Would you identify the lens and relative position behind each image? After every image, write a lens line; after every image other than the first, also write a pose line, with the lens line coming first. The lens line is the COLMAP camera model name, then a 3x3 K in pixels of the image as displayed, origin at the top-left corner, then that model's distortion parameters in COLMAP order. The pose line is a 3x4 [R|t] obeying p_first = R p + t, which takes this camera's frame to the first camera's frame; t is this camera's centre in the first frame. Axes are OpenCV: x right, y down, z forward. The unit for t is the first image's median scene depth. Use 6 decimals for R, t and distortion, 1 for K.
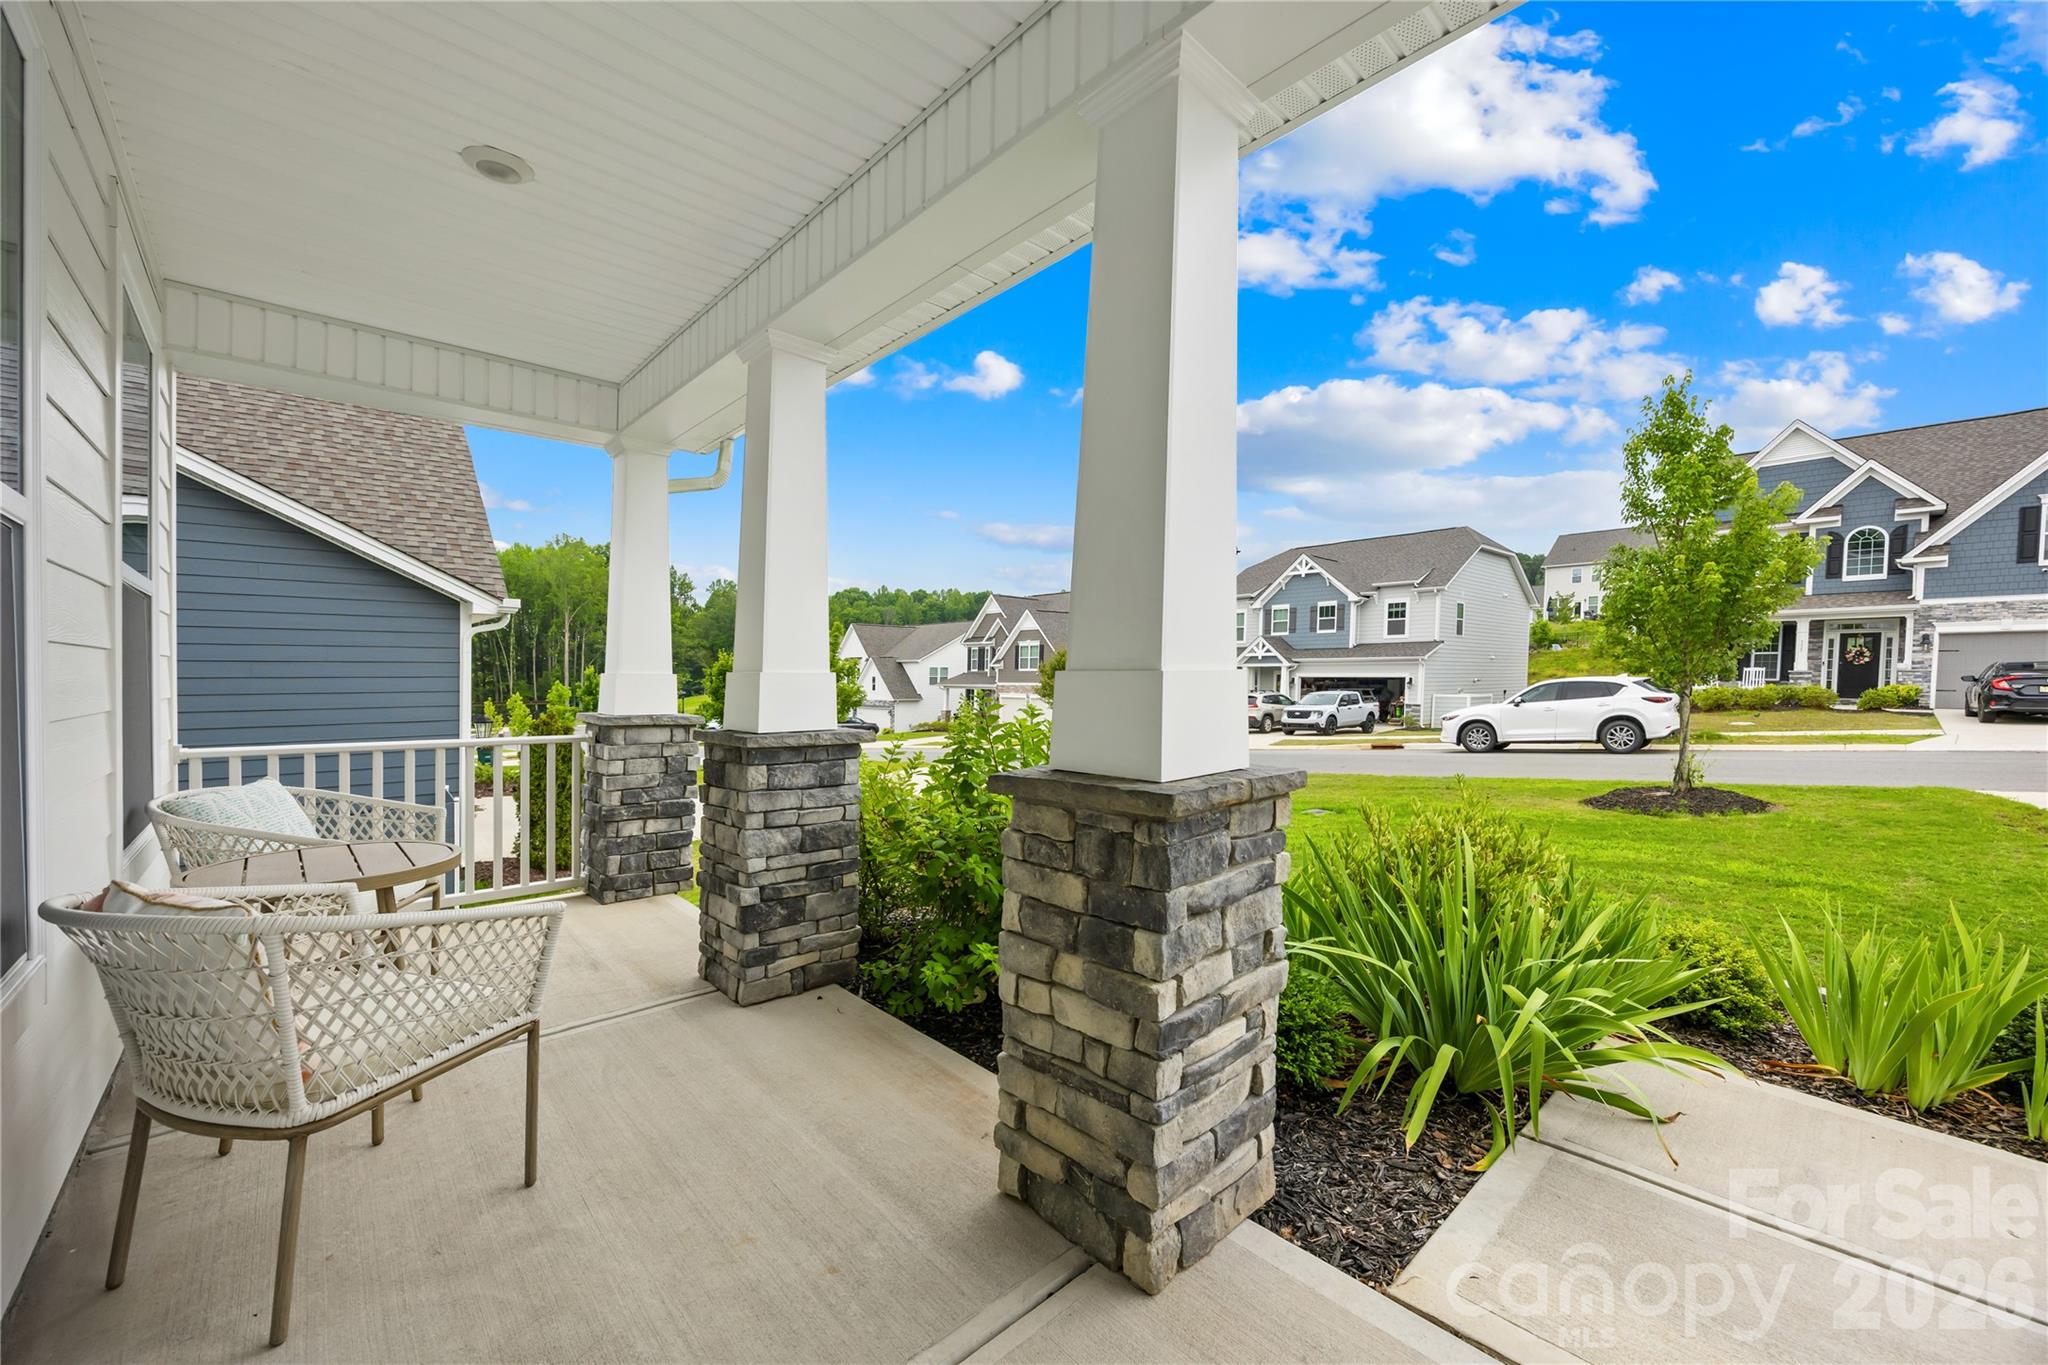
lens RADIAL K [[793.0, 0, 1037.6], [0, 793.0, 693.2], [0, 0, 1]] dist [-0.002715, 0.000295]
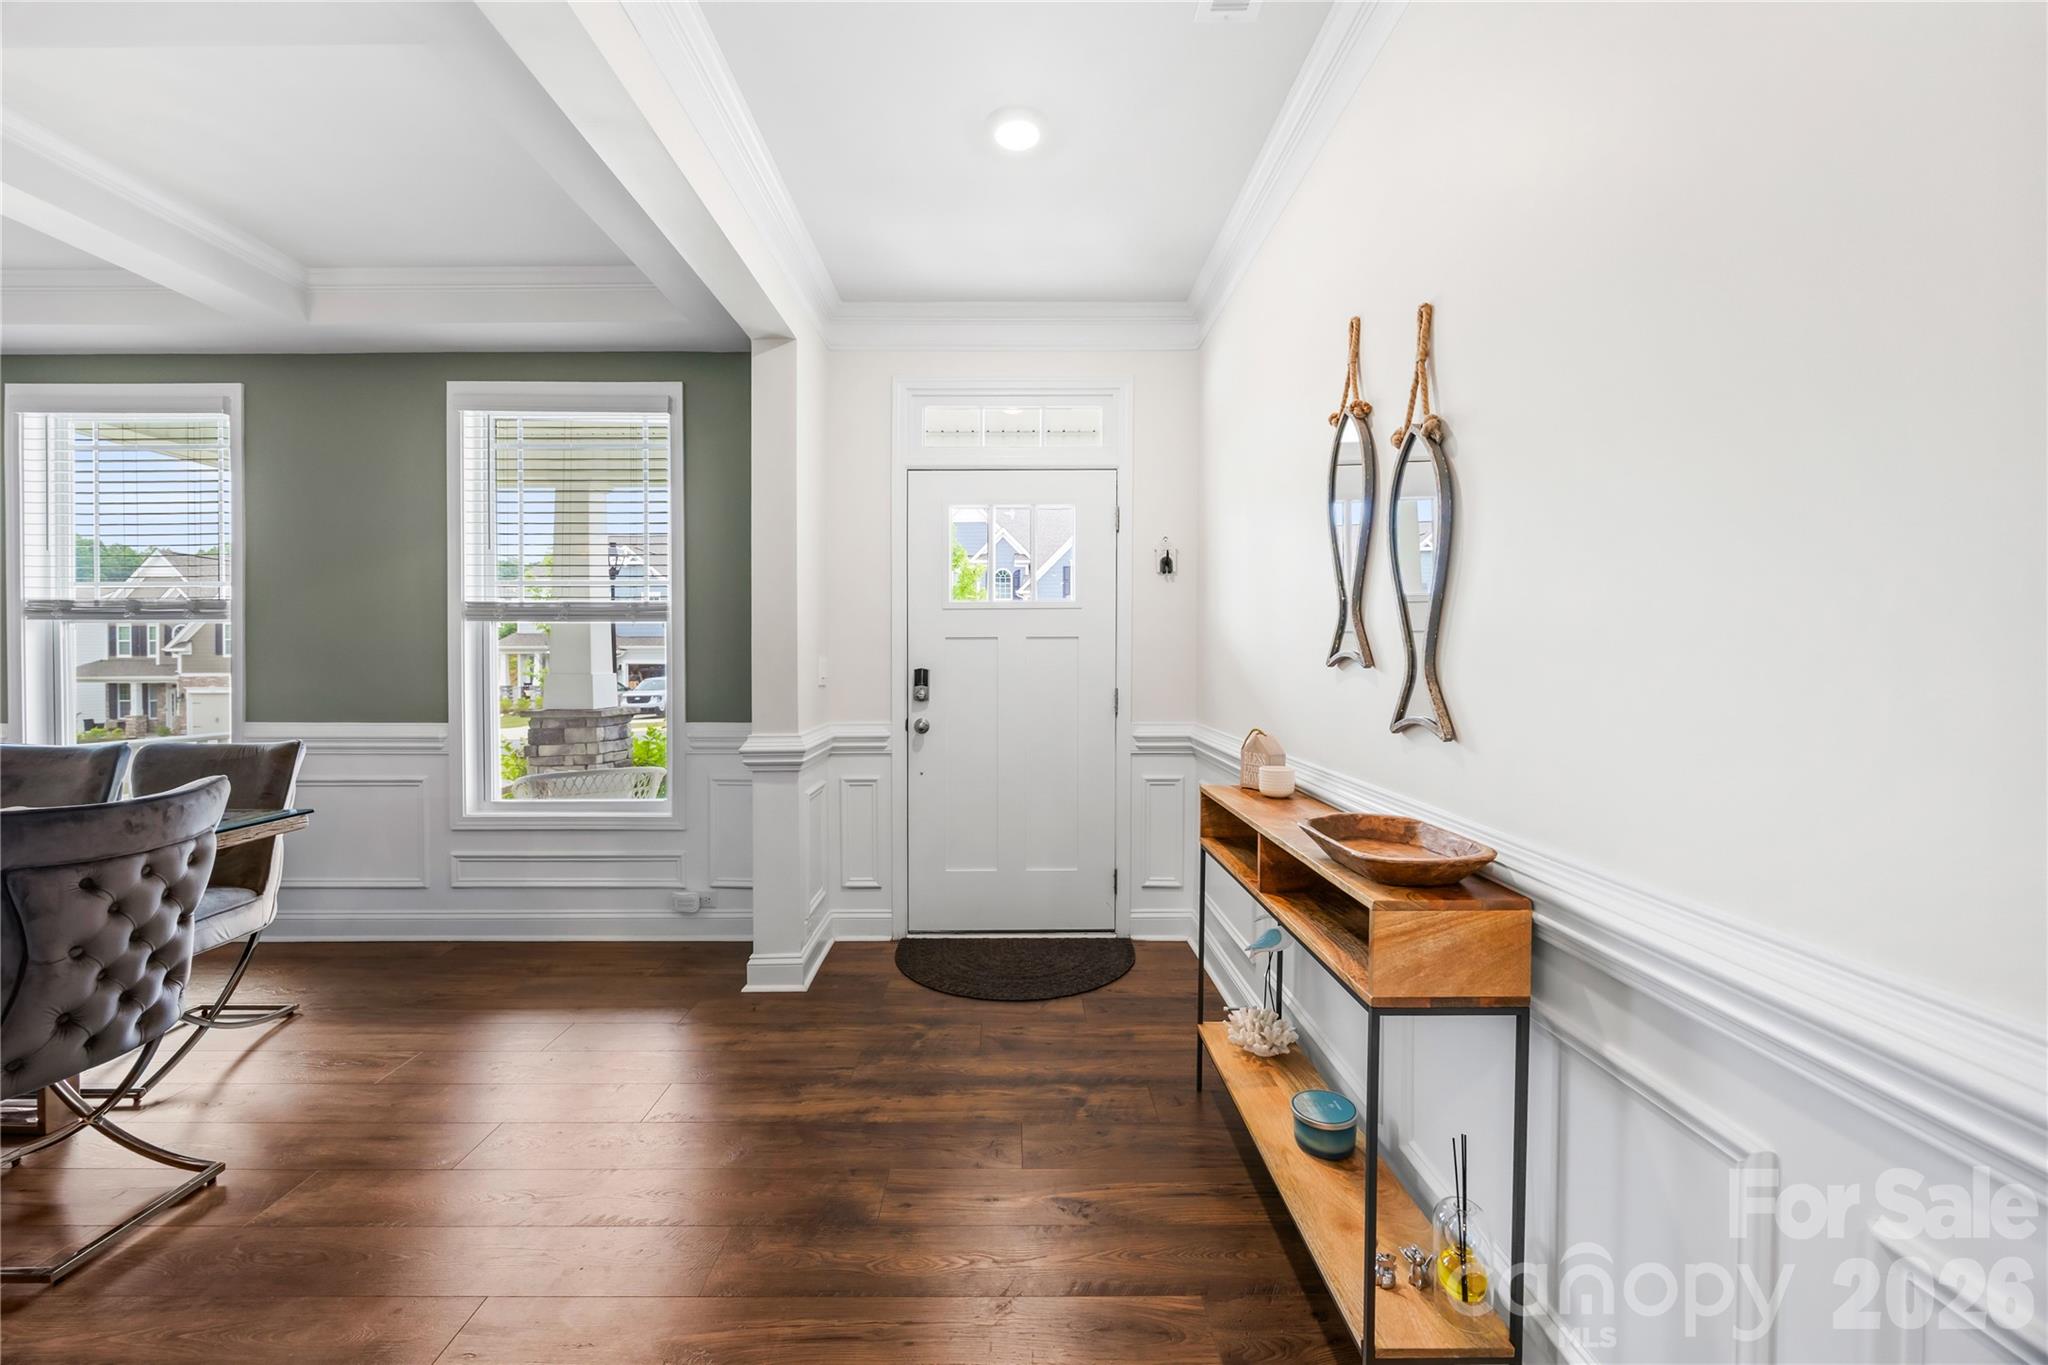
lens RADIAL K [[793.0, 0, 997.8], [0, 793.0, 659.9], [0, 0, 1]] dist [-0.002715, 0.000295]
pose [[0.692507, -0.002532, 0.721406, -0.103280], [0.019078, 0.999708, -0.014805, -0.001579], [-0.721159, 0.024016, 0.692354, -0.088258]]
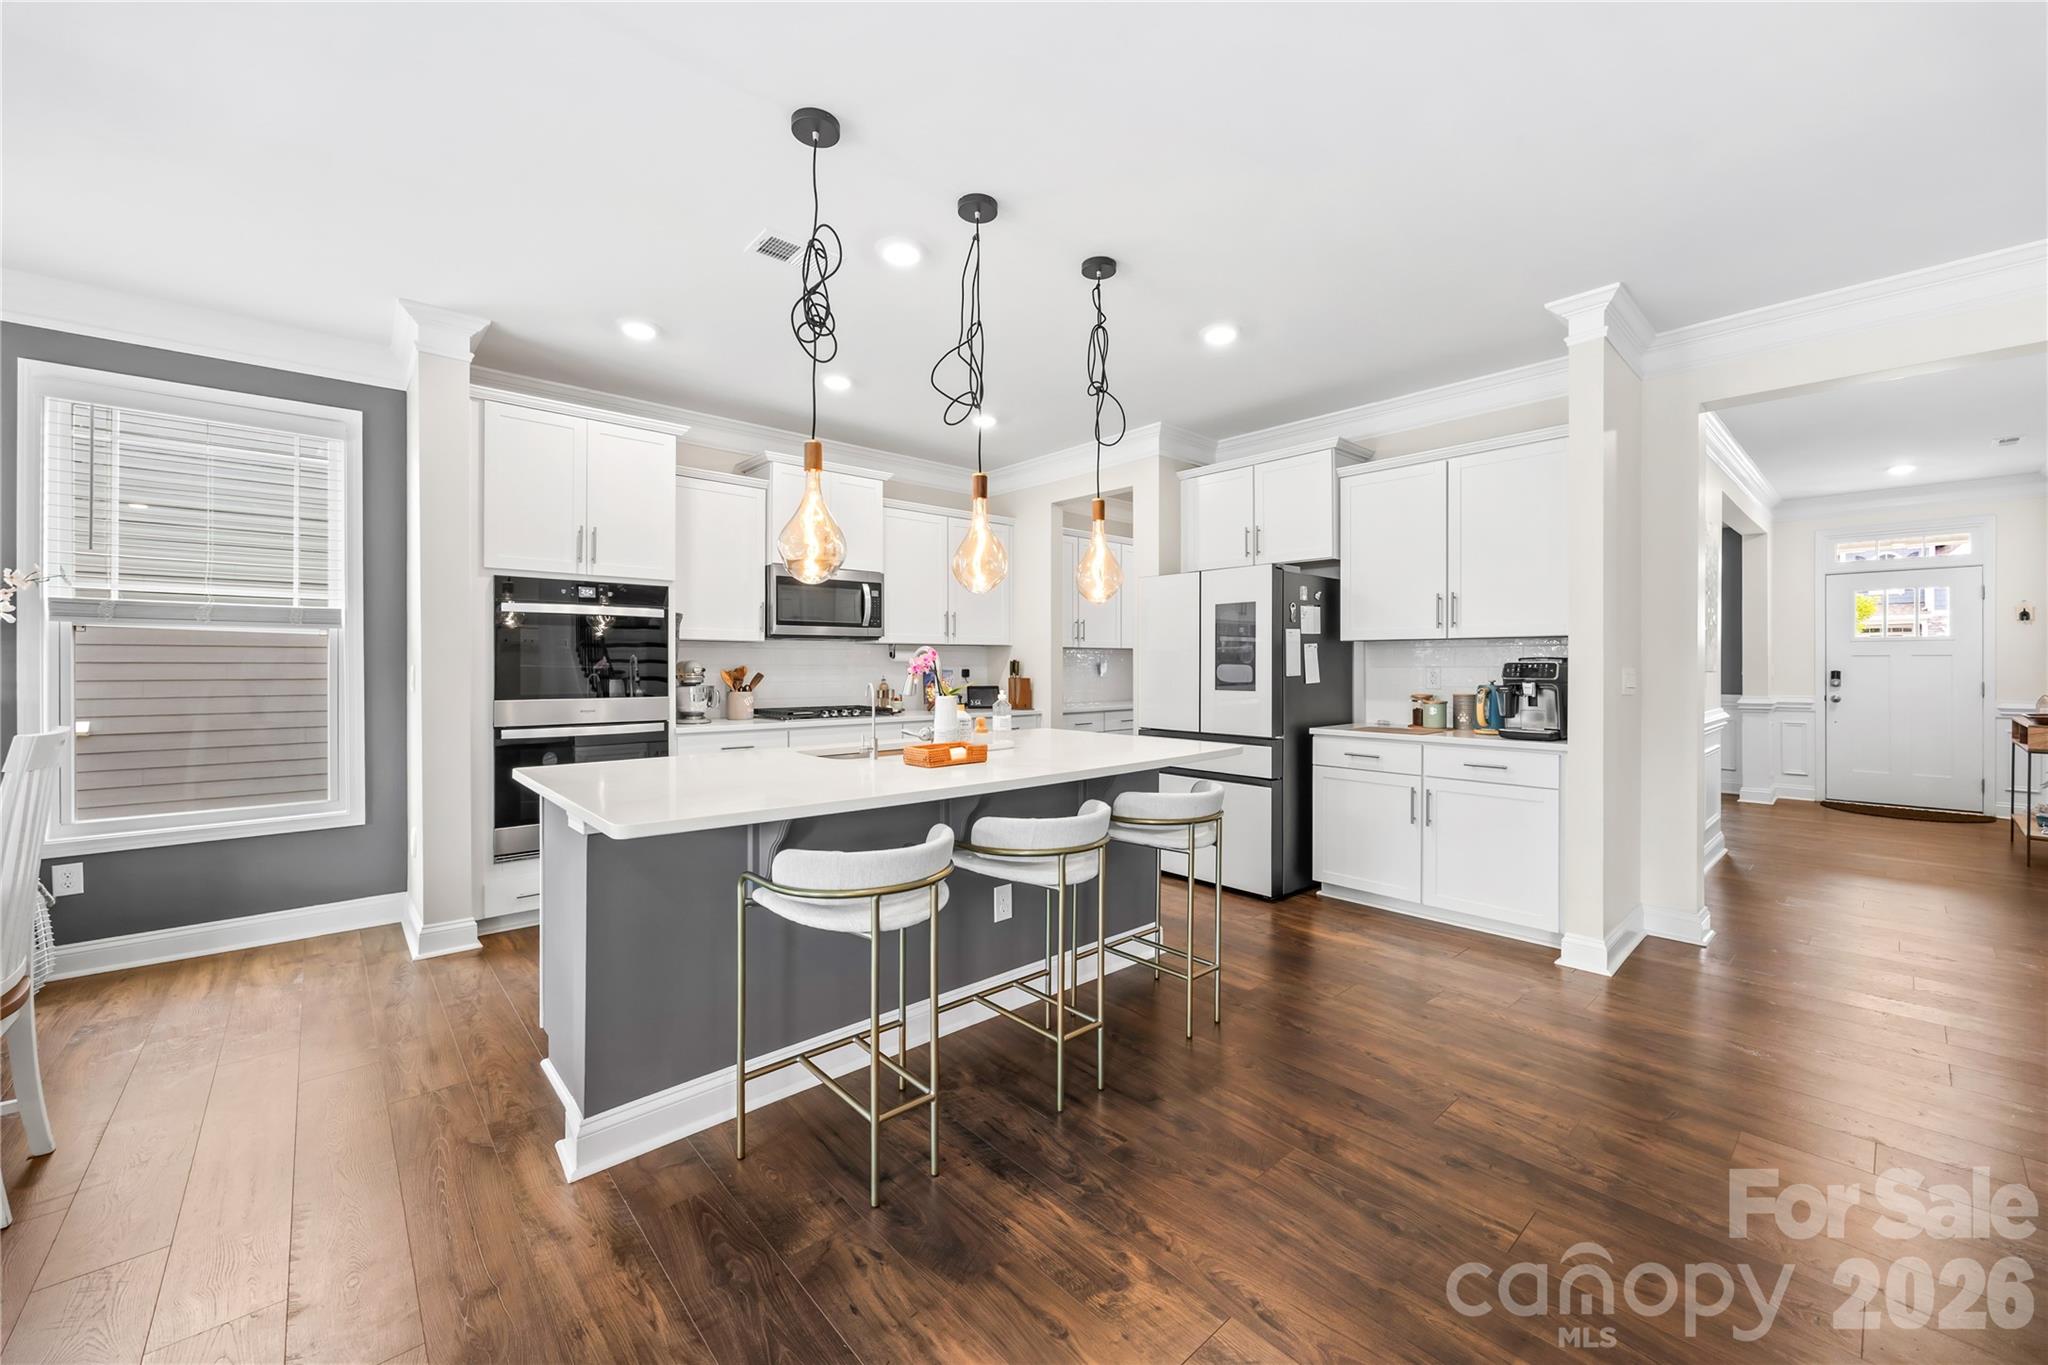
lens RADIAL K [[793.0, 0, 1038.8], [0, 793.0, 667.2], [0, 0, 1]] dist [-0.002715, 0.000295]
pose [[0.999637, -0.001700, -0.026886, -0.258913], [0.000928, 0.999587, -0.028710, 0.003294], [0.026924, 0.028675, 0.999226, -0.242478]]
